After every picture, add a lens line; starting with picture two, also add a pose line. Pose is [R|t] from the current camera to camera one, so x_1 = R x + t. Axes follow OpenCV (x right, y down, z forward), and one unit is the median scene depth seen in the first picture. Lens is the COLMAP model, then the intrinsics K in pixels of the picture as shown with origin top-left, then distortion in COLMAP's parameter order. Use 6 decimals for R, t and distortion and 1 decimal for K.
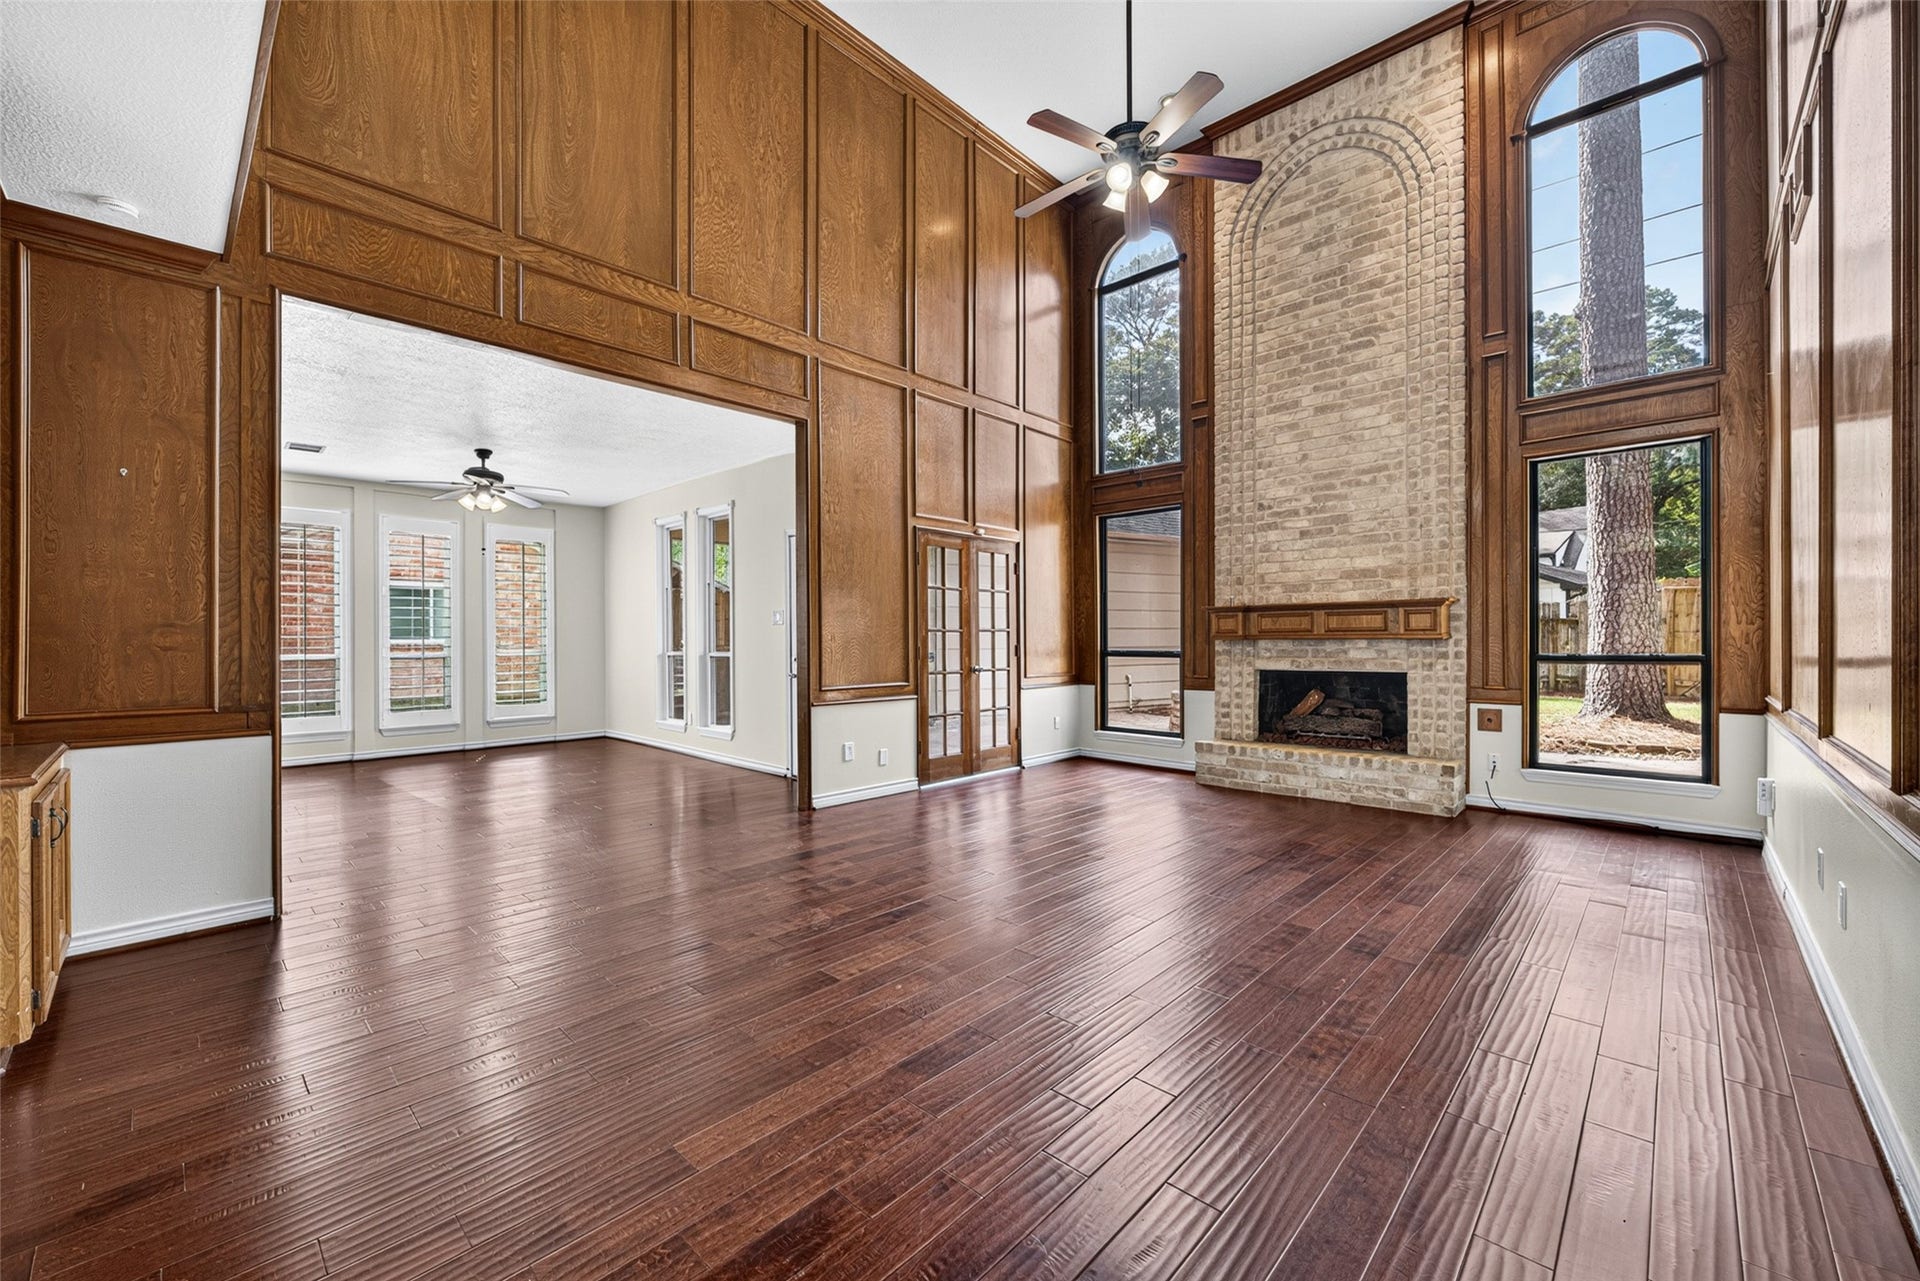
lens RADIAL K [[747.7, 0, 950.2], [0, 747.7, 641.5], [0, 0, 1]] dist [-0.002396, -0.000366]
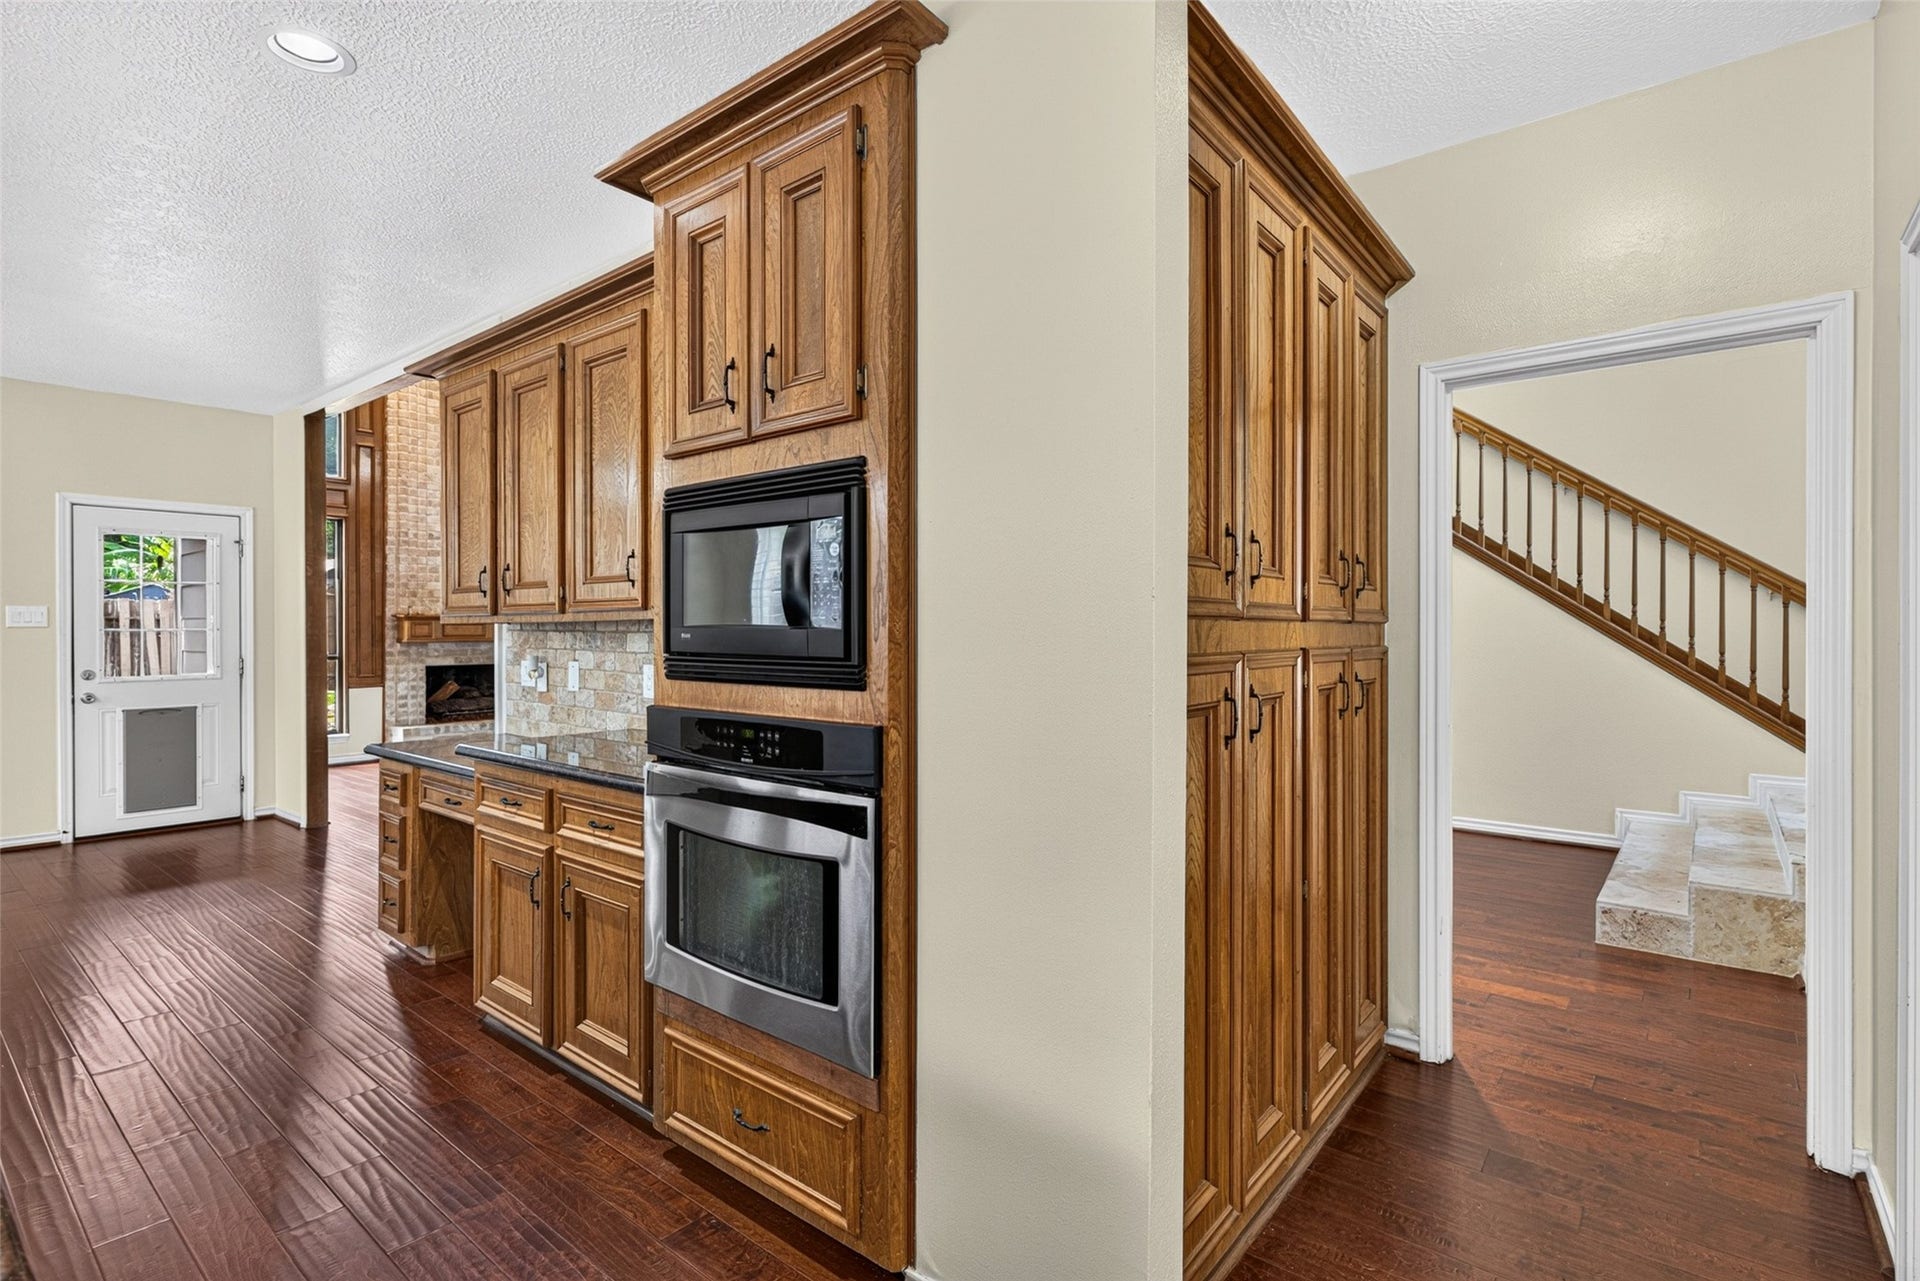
lens RADIAL K [[920.5, 0, 963.3], [0, 920.5, 638.6], [0, 0, 1]] dist [0.005440, 0.000309]
pose [[-0.083914, -0.005395, 0.996458, -1.256420], [0.004870, 0.999971, 0.005824, -0.013479], [-0.996461, 0.005341, -0.083885, 0.247640]]
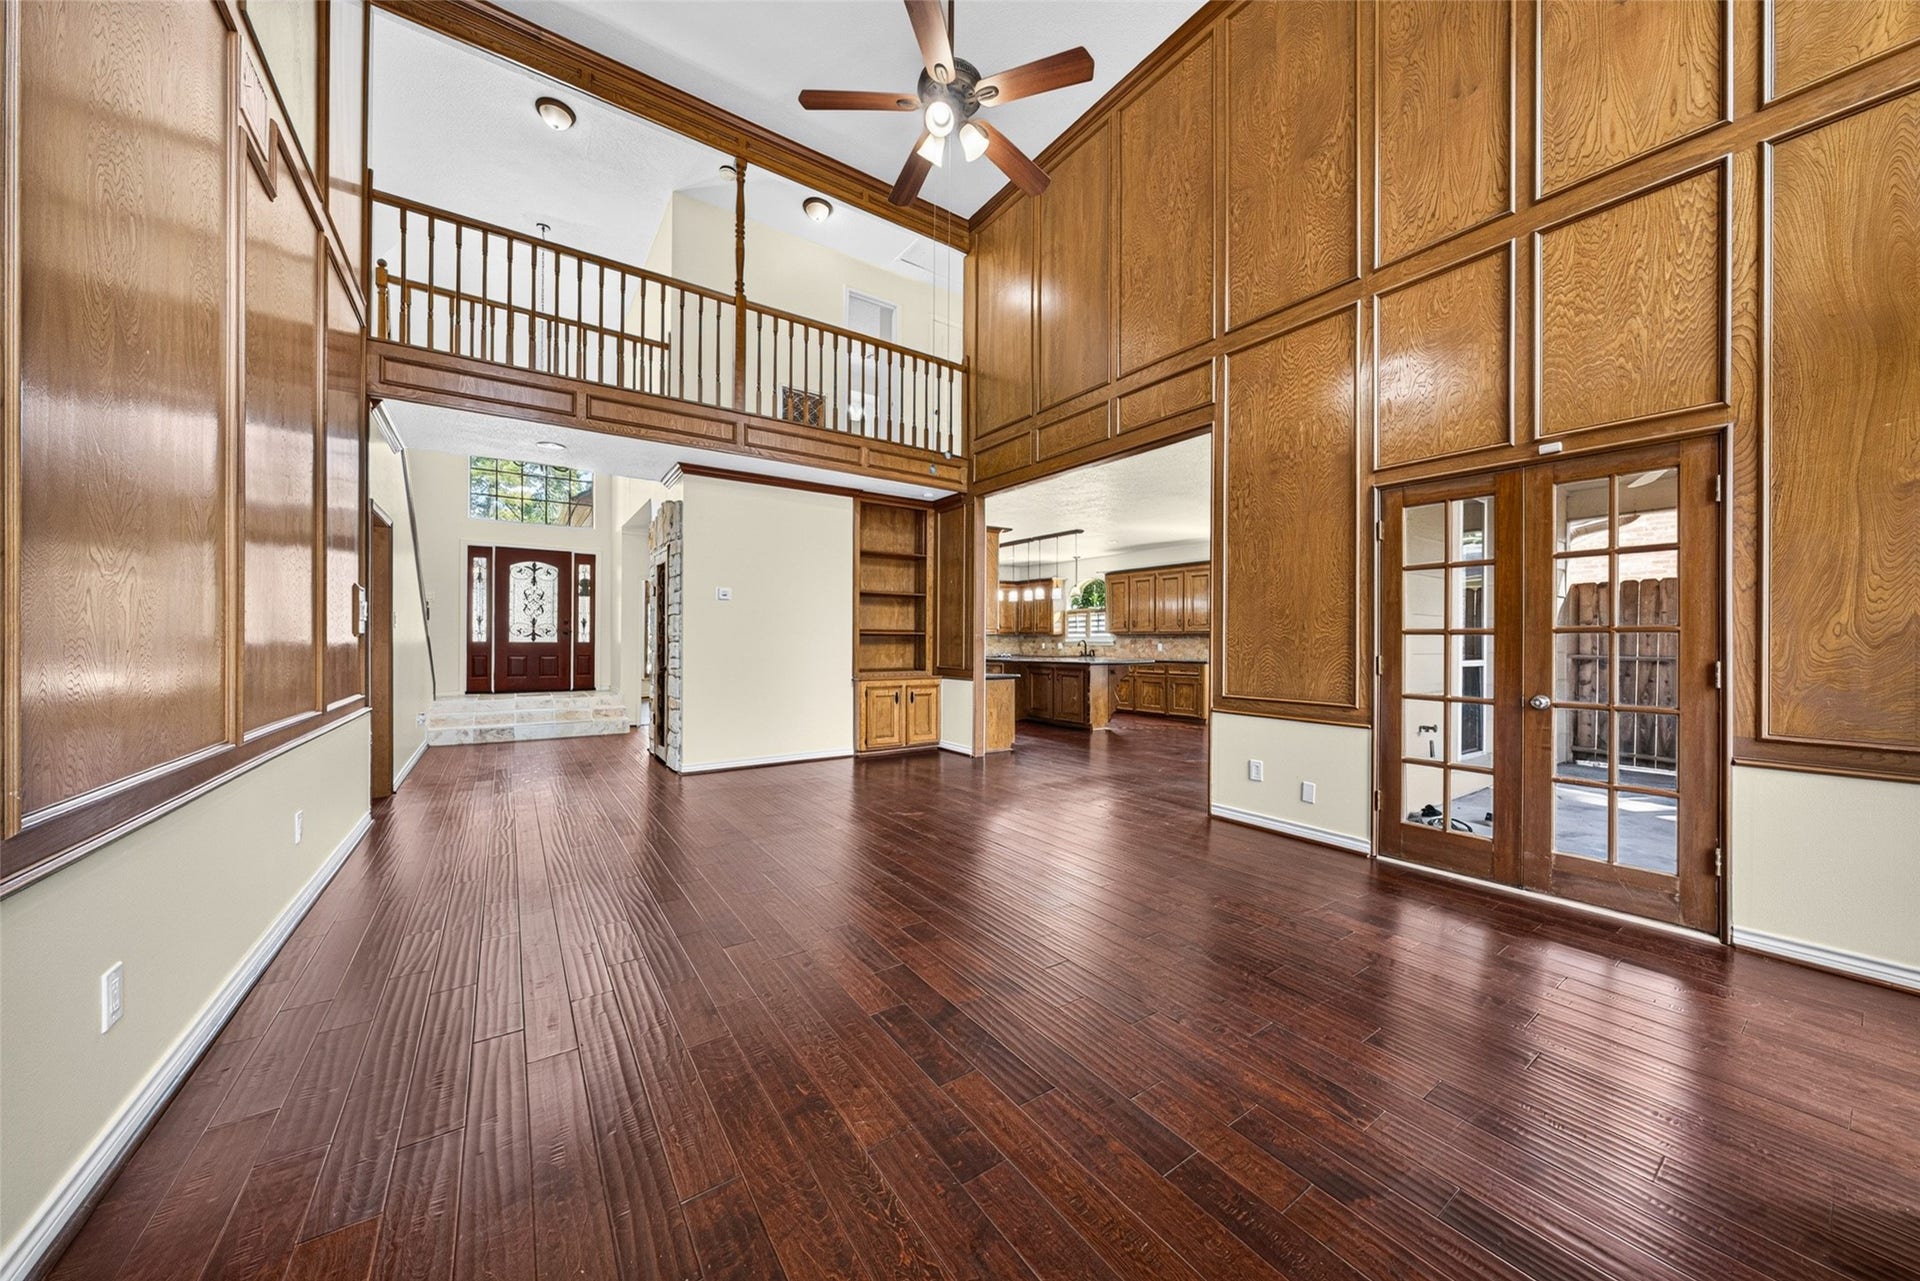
lens RADIAL K [[647.3, 0, 967.4], [0, 647.3, 641.9], [0, 0, 1]] dist [0.000663, 0.000012]
pose [[-0.189506, 0.001806, -0.981878, 0.630362], [-0.009671, 0.999946, 0.003706, -0.003836], [0.981832, 0.010198, -0.189479, 0.738144]]
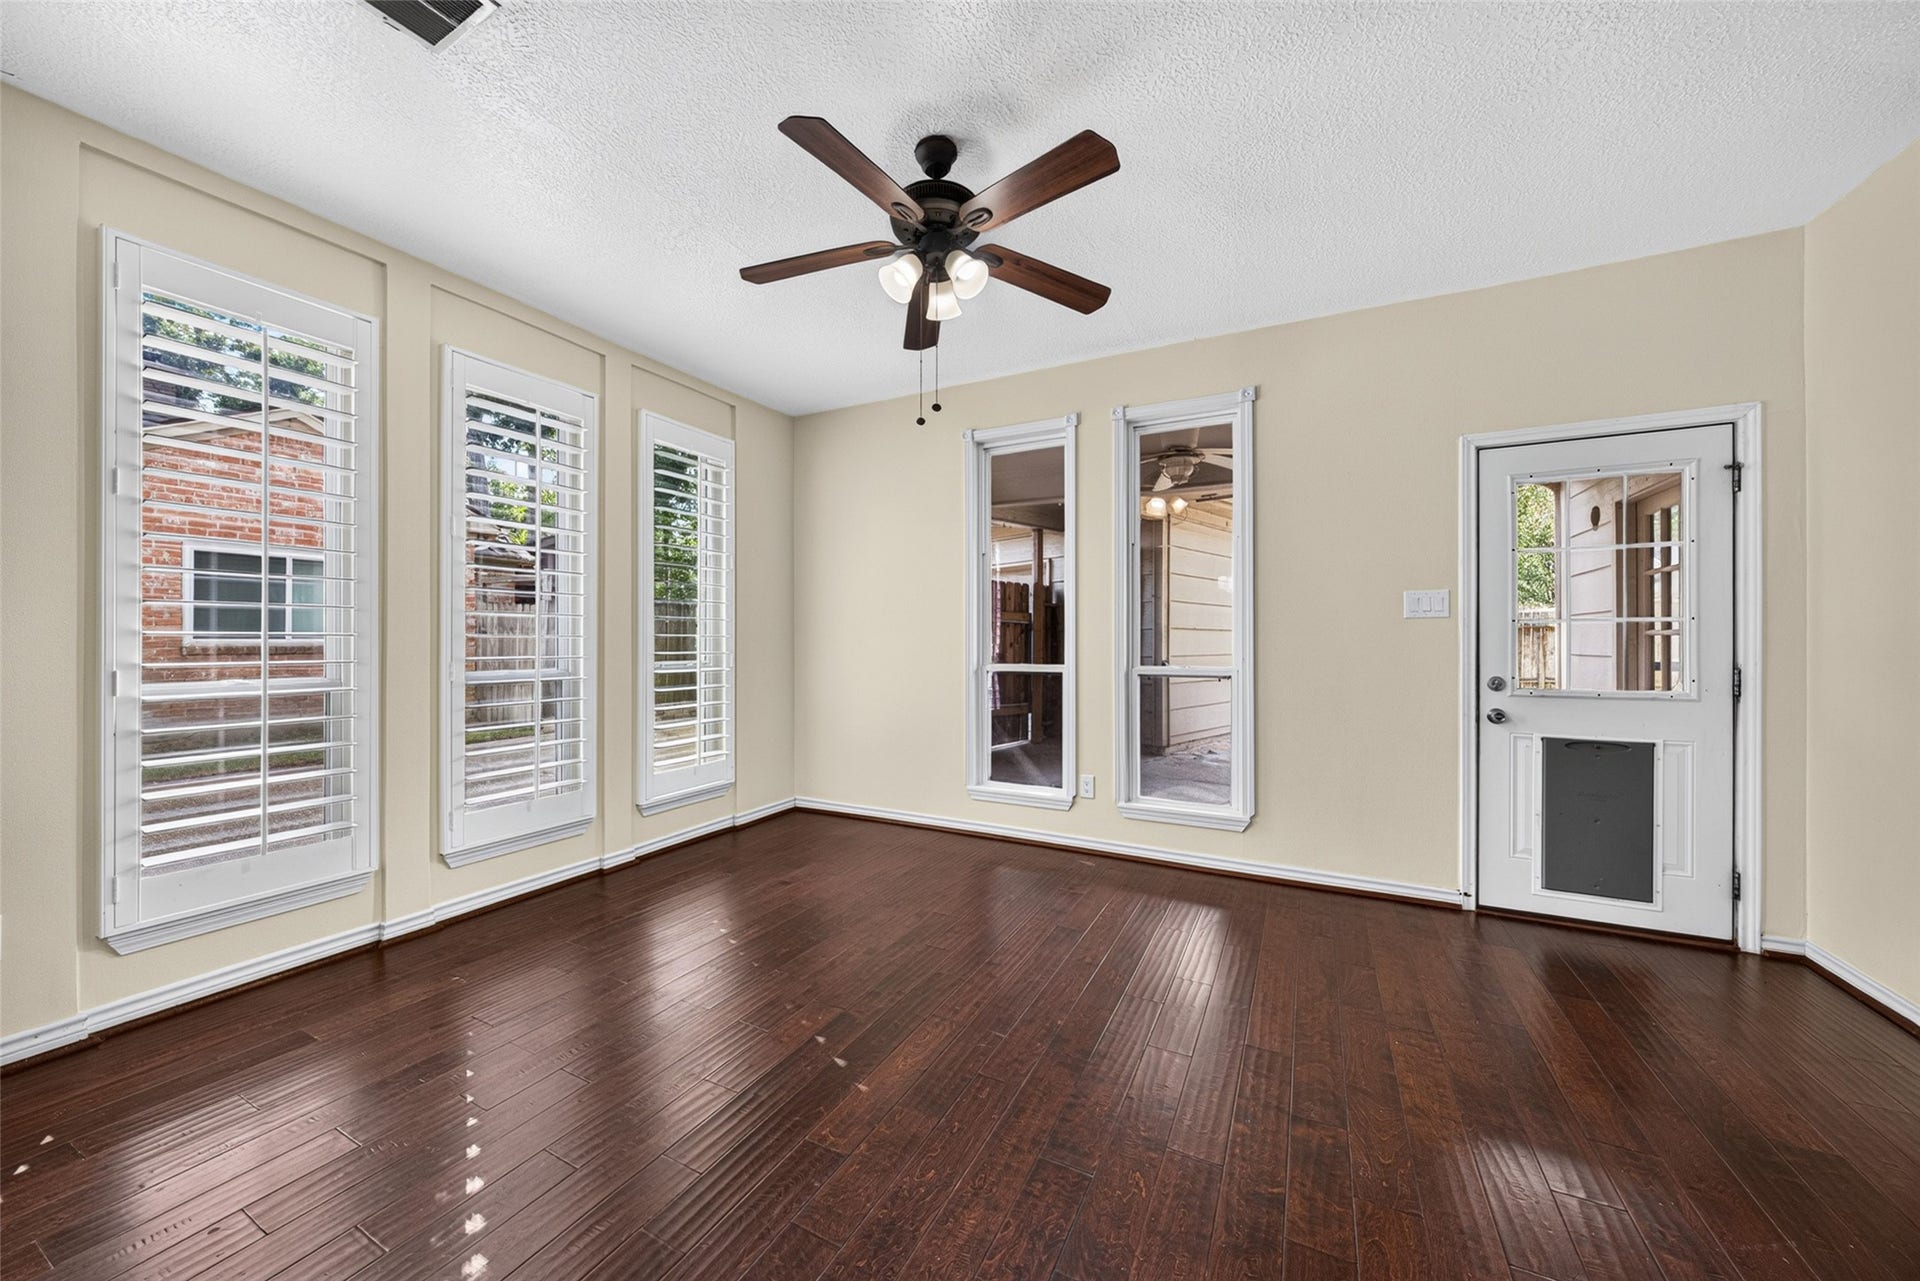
lens RADIAL K [[676.1, 0, 966.1], [0, 676.1, 638.6], [0, 0, 1]] dist [-0.003445, 0.000524]
pose [[0.960231, 0.004610, 0.279169, -0.742681], [-0.003345, 0.999982, -0.005008, -0.004056], [-0.279187, 0.003875, 0.960229, 0.700541]]
